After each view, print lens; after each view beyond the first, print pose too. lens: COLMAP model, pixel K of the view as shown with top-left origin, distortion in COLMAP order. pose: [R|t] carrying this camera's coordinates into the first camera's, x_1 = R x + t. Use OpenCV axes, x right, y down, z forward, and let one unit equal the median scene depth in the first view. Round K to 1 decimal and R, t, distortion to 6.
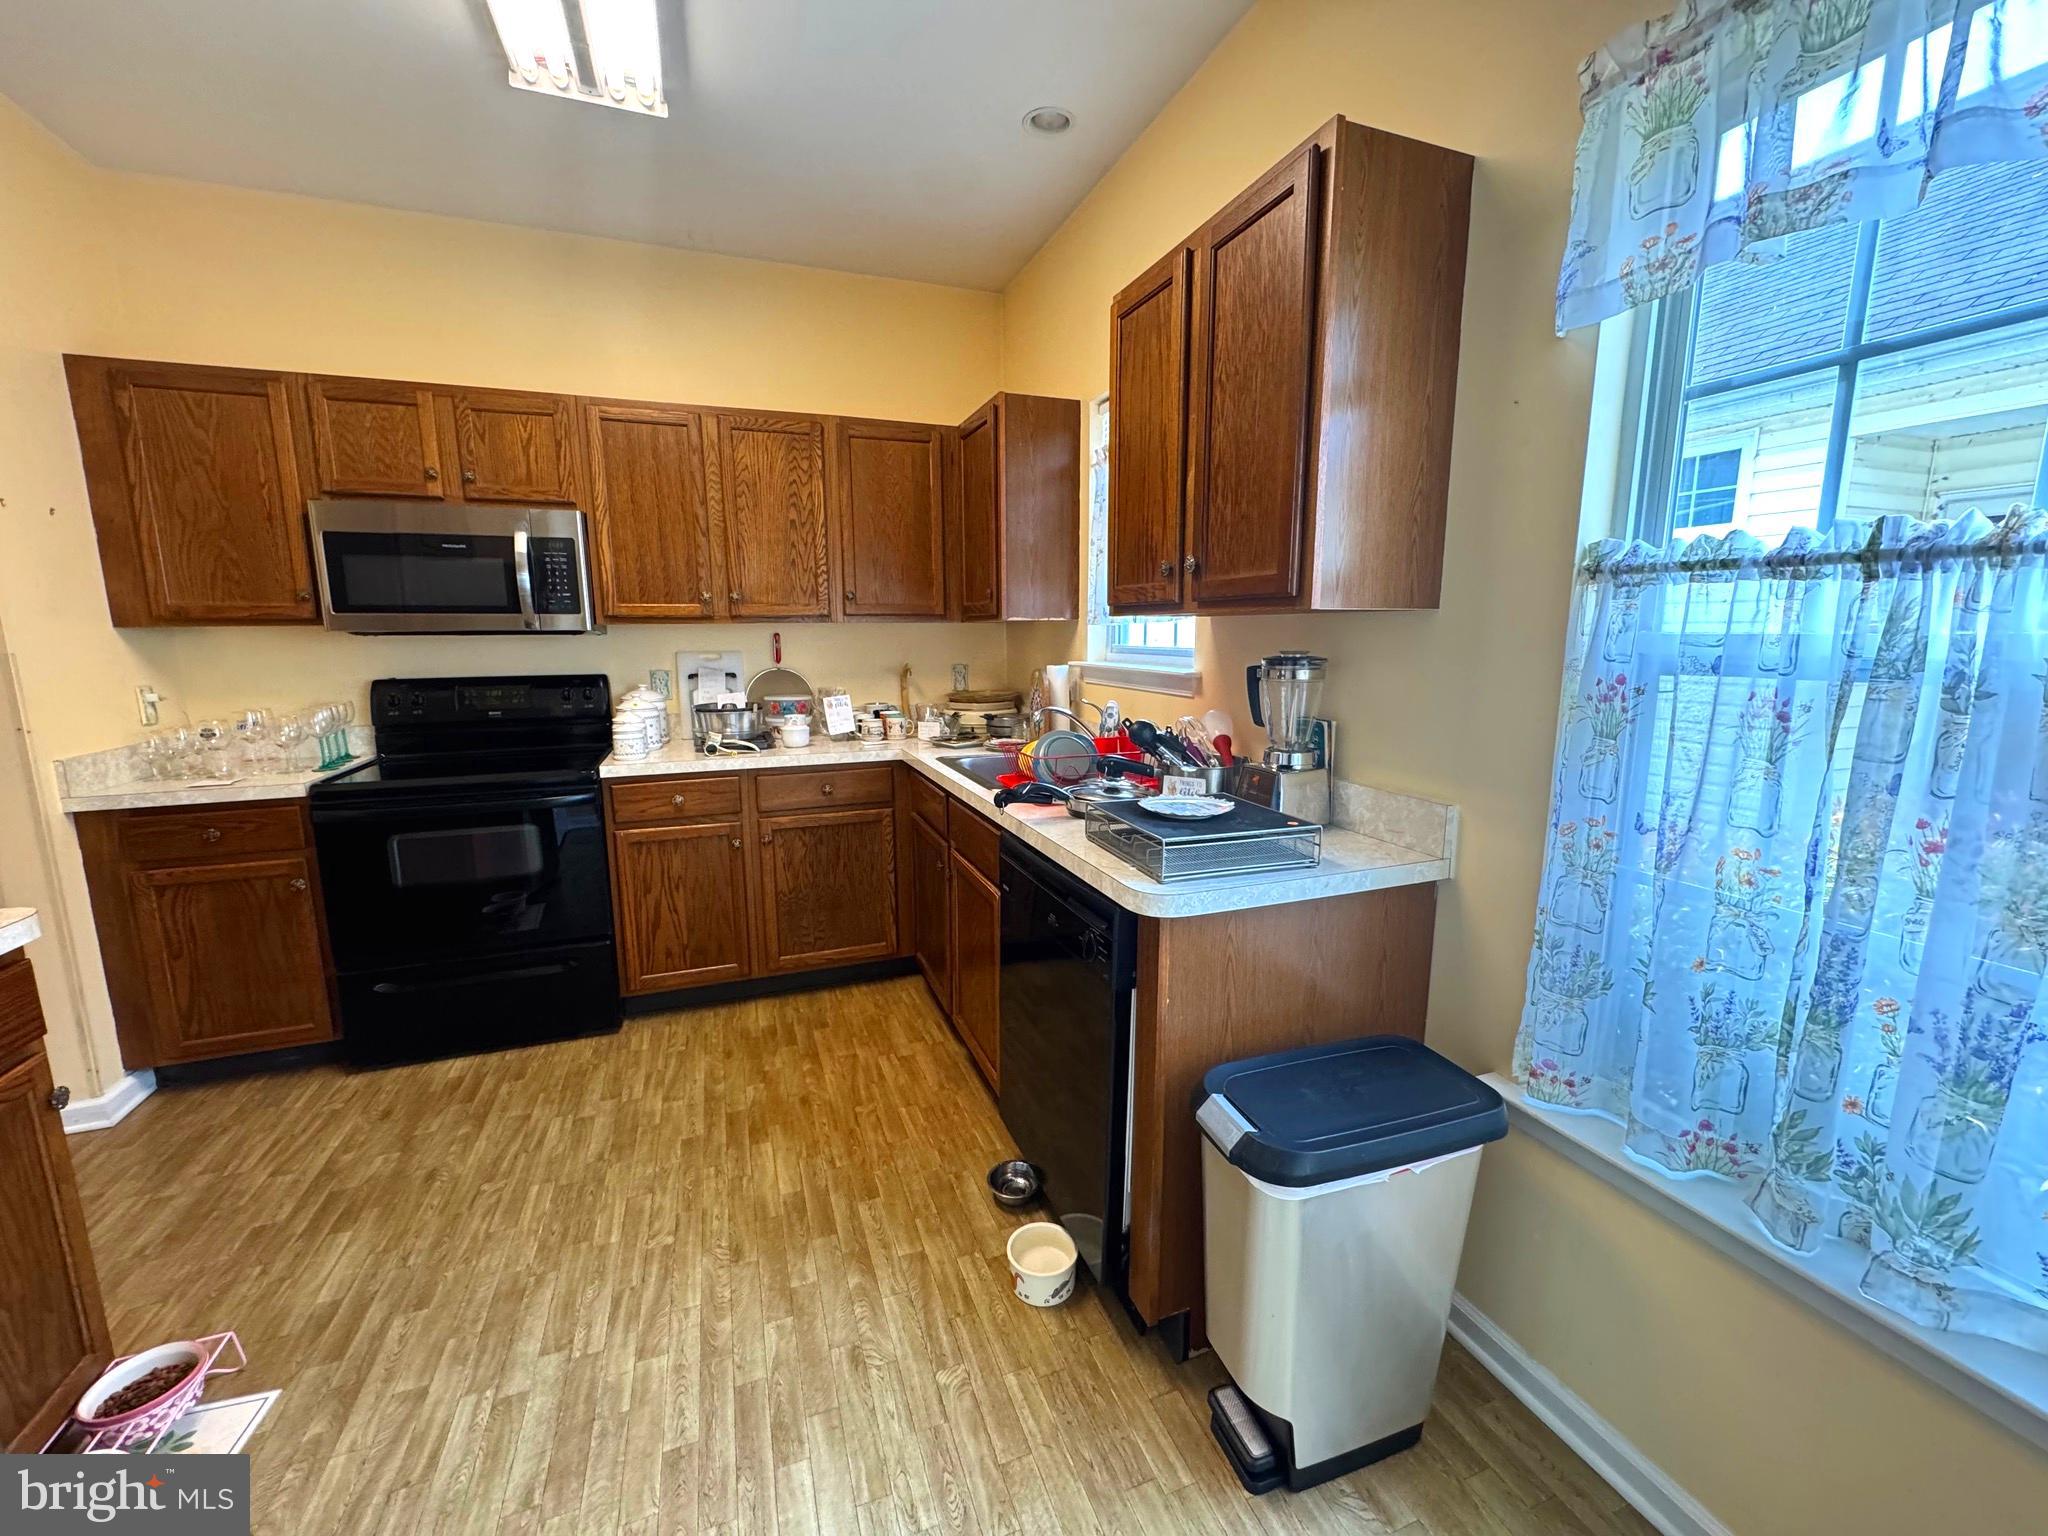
lens RADIAL K [[817.7, 0, 1022.5], [0, 817.7, 762.1], [0, 0, 1]] dist [-0.002047, -0.000338]
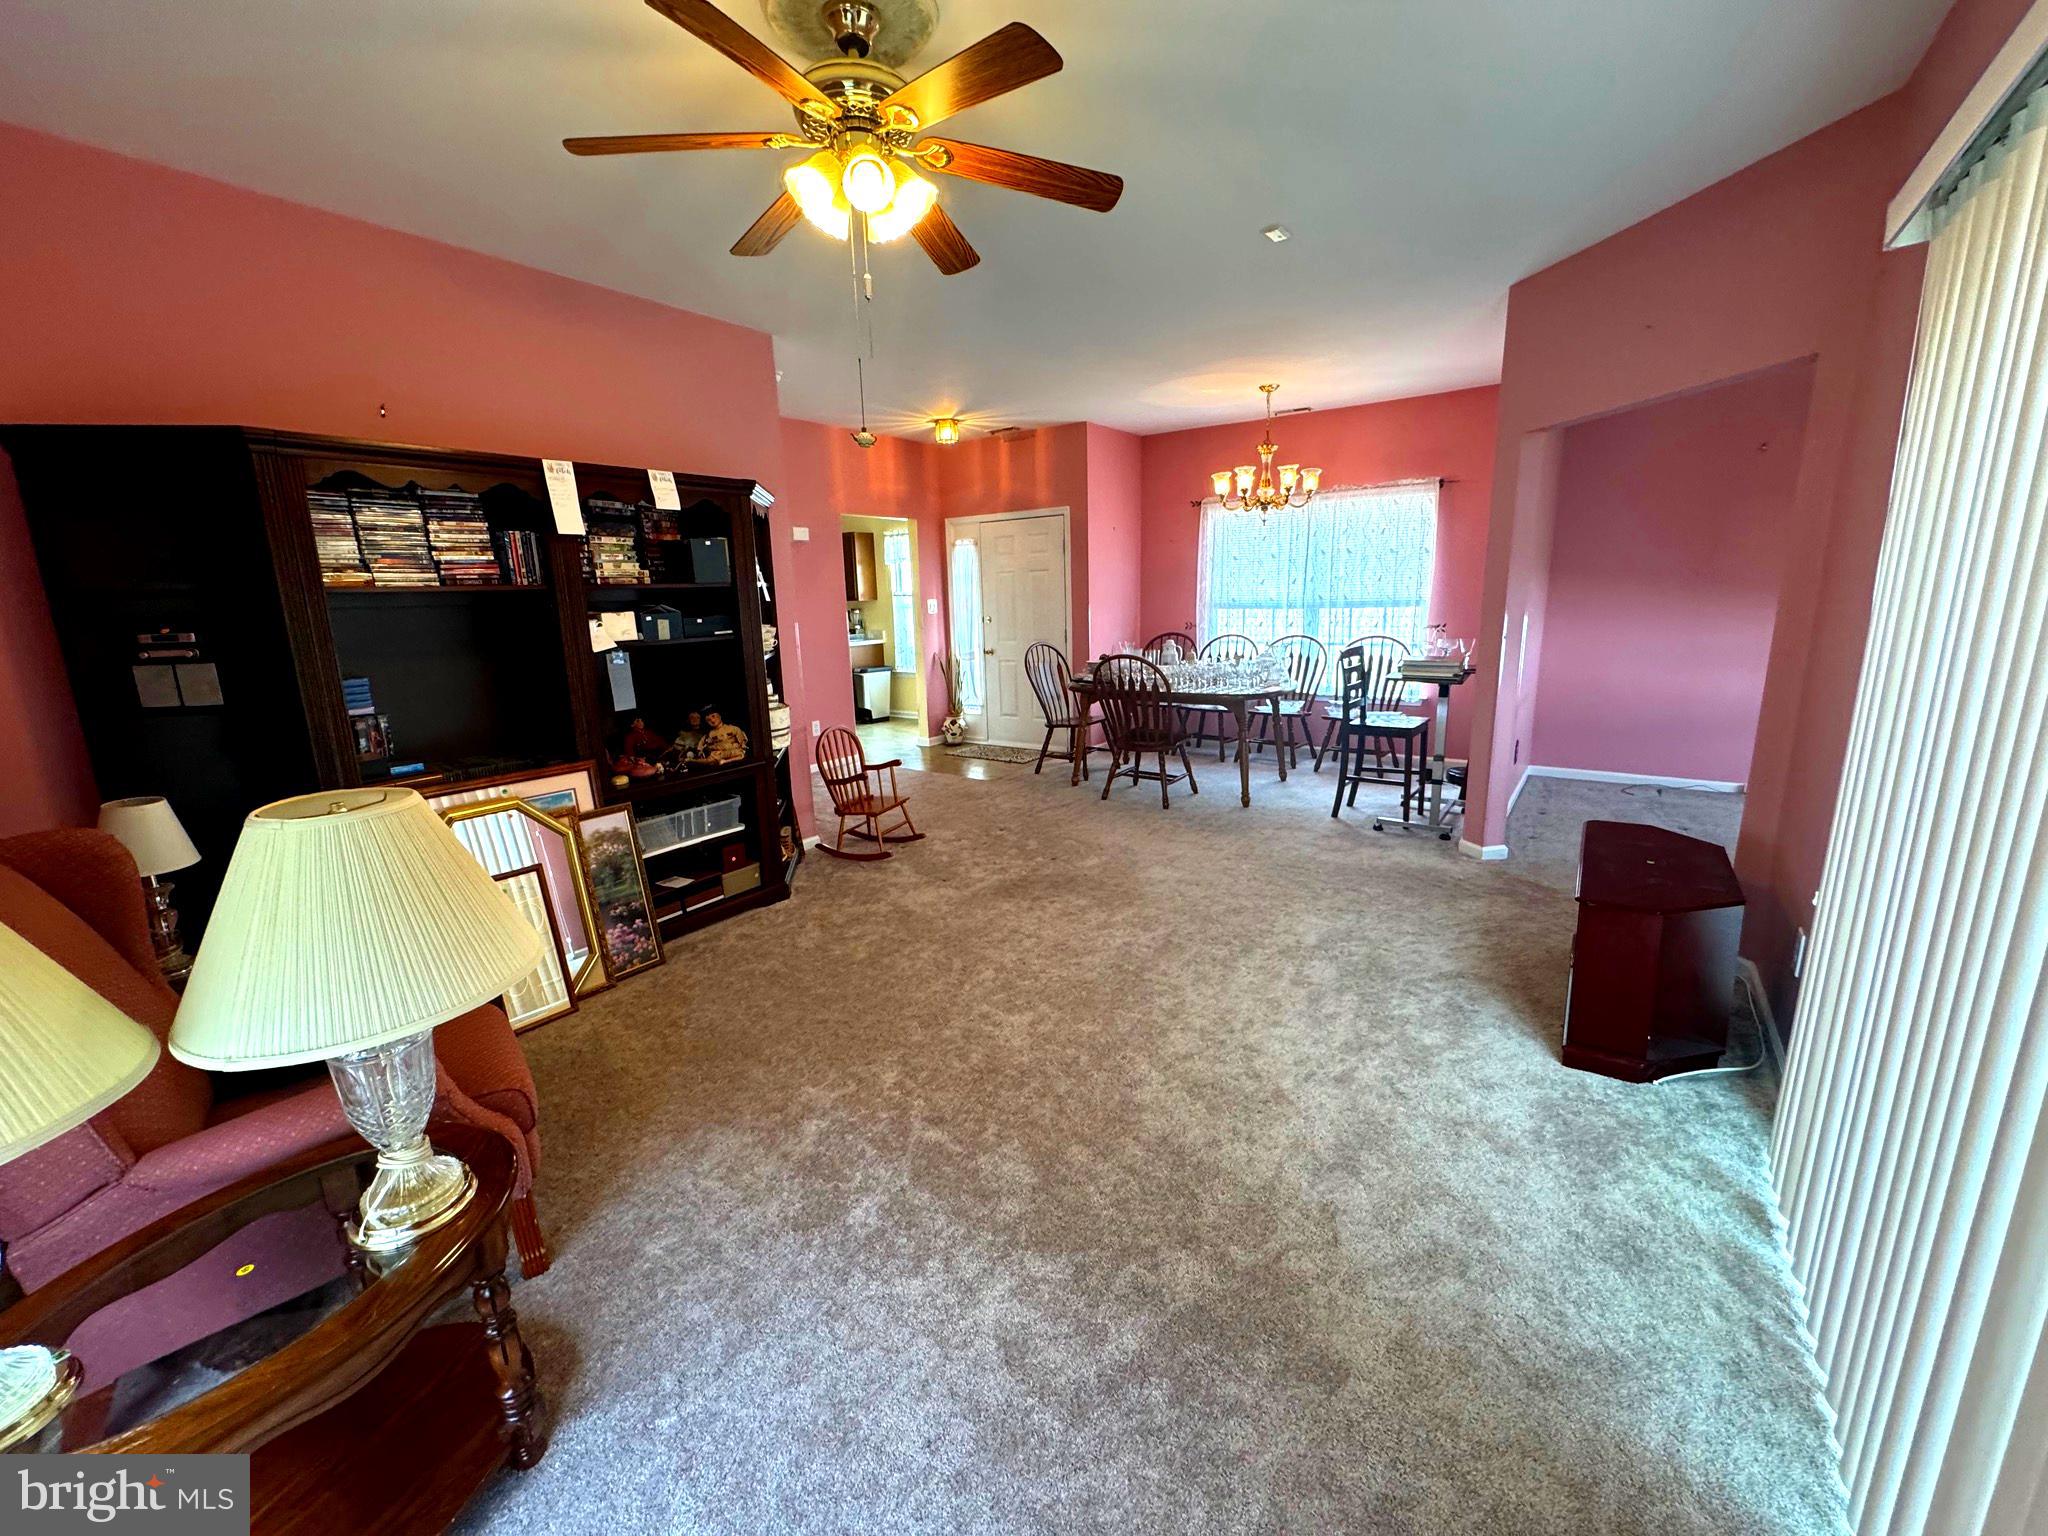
lens RADIAL K [[814.7, 0, 1019.1], [0, 814.7, 762.7], [0, 0, 1]] dist [-0.000466, -0.000349]
pose [[0.833686, -0.134883, 0.535514, -1.226084], [0.115575, 0.990854, 0.069645, 0.433253], [-0.540010, 0.003829, 0.841650, -2.825559]]
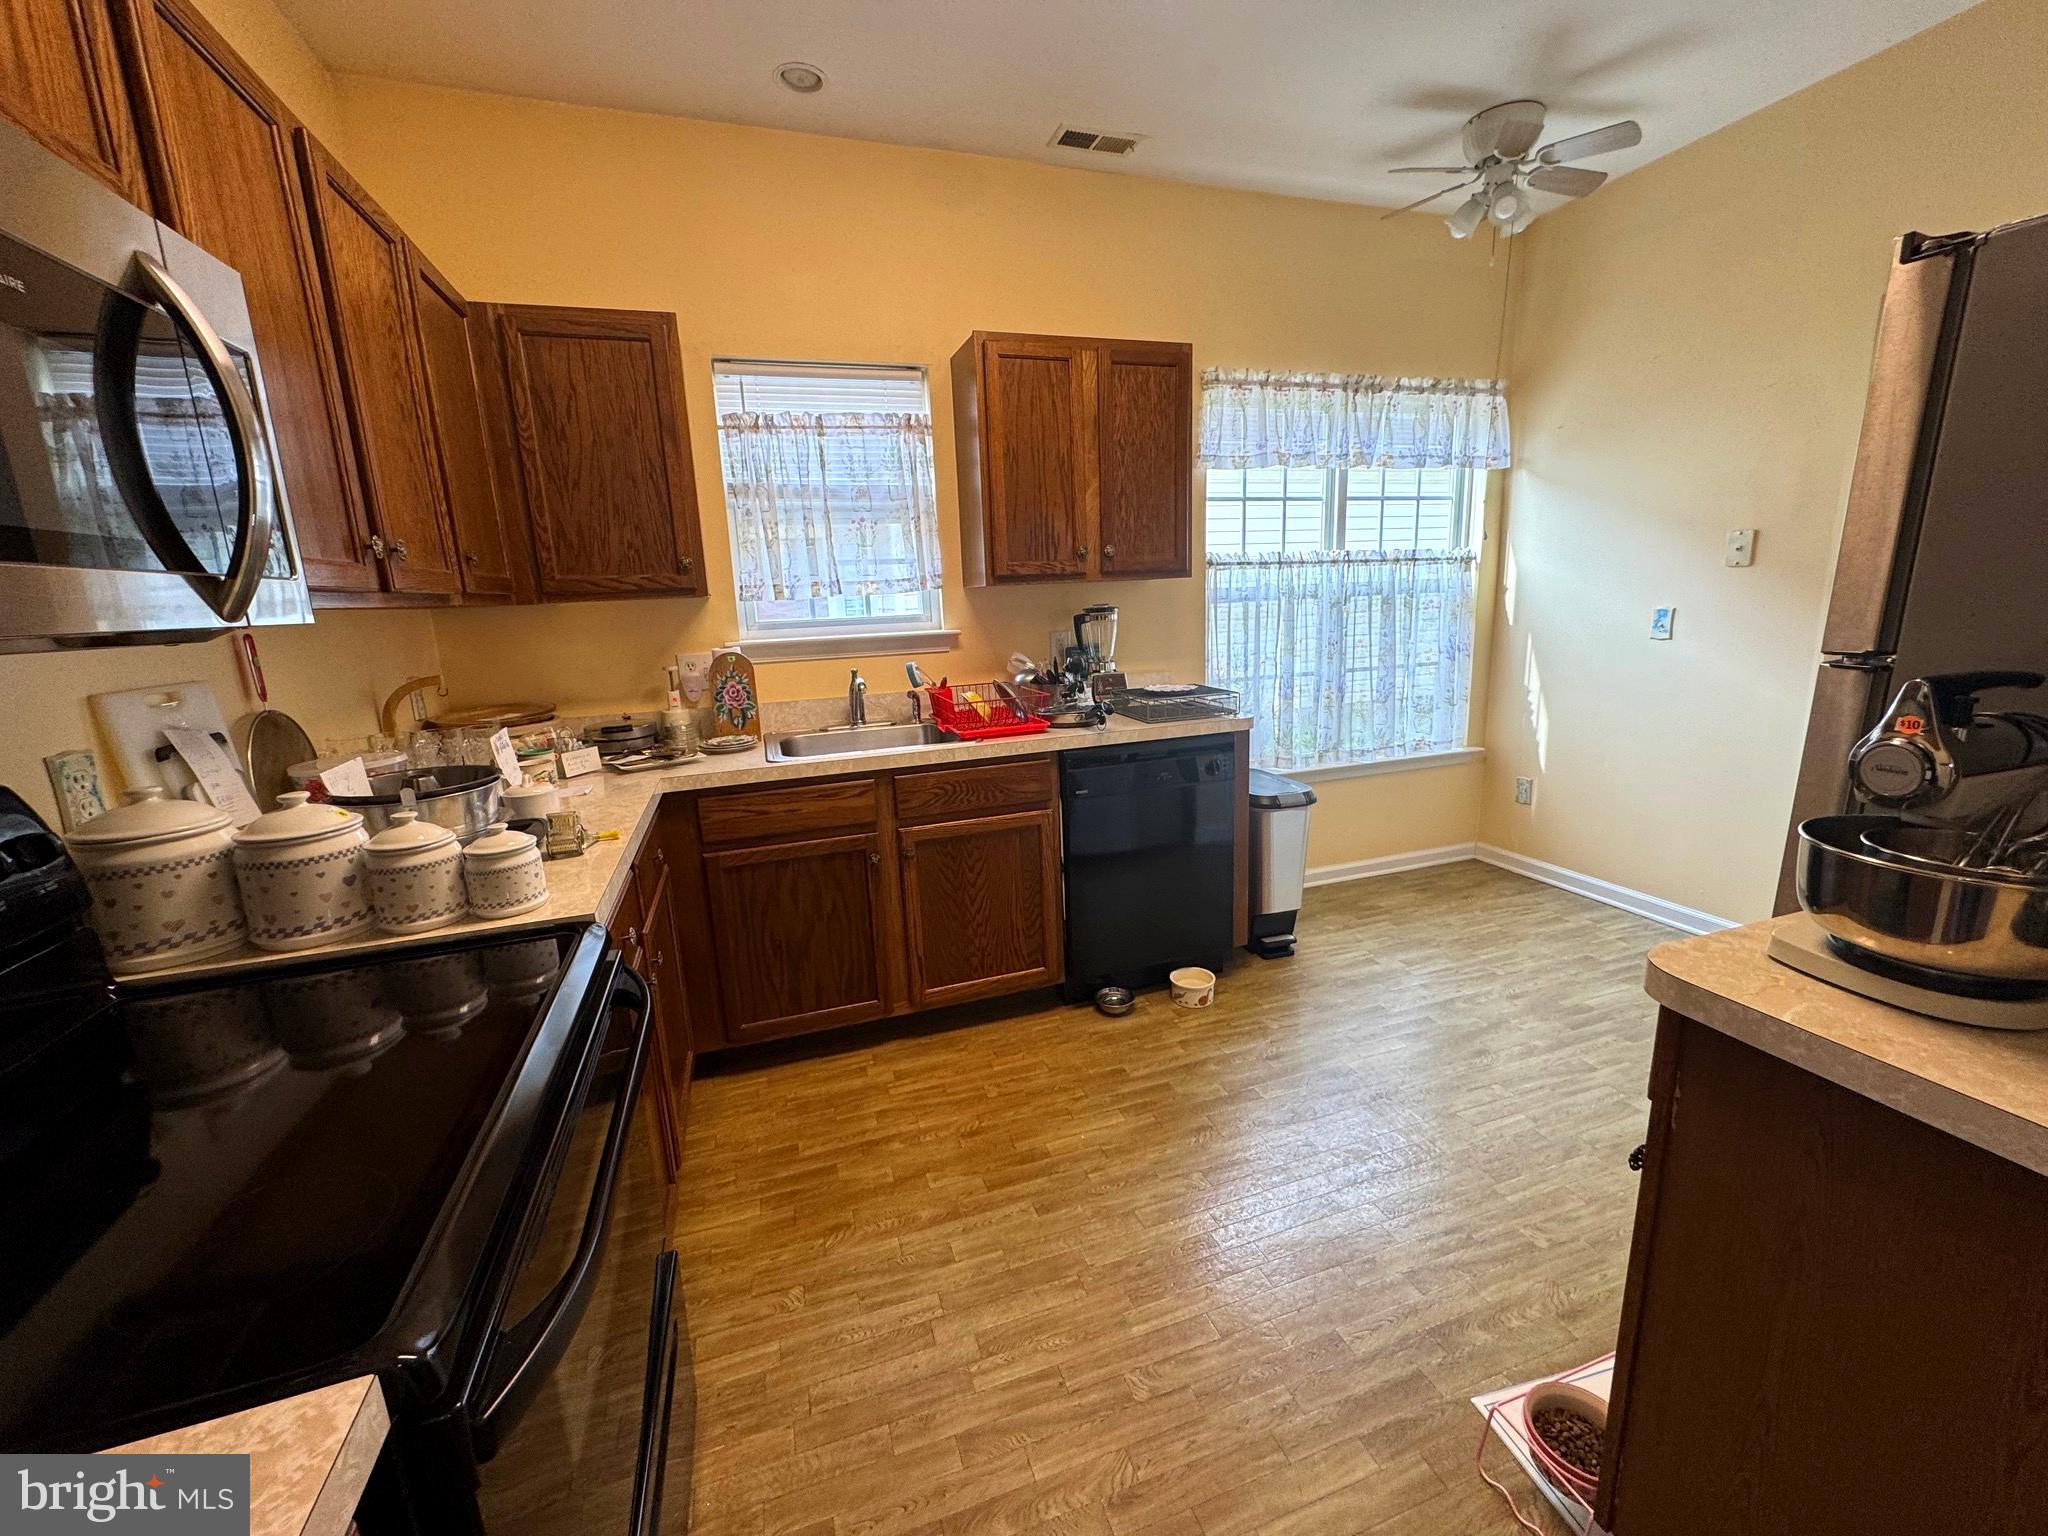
lens RADIAL K [[817.7, 0, 1022.5], [0, 817.7, 762.1], [0, 0, 1]] dist [-0.002047, -0.000338]
pose [[0.035234, -0.198674, 0.979432, -0.932248], [0.202581, 0.961114, 0.187670, -0.111638], [-0.978631, 0.191802, 0.074111, 0.713633]]
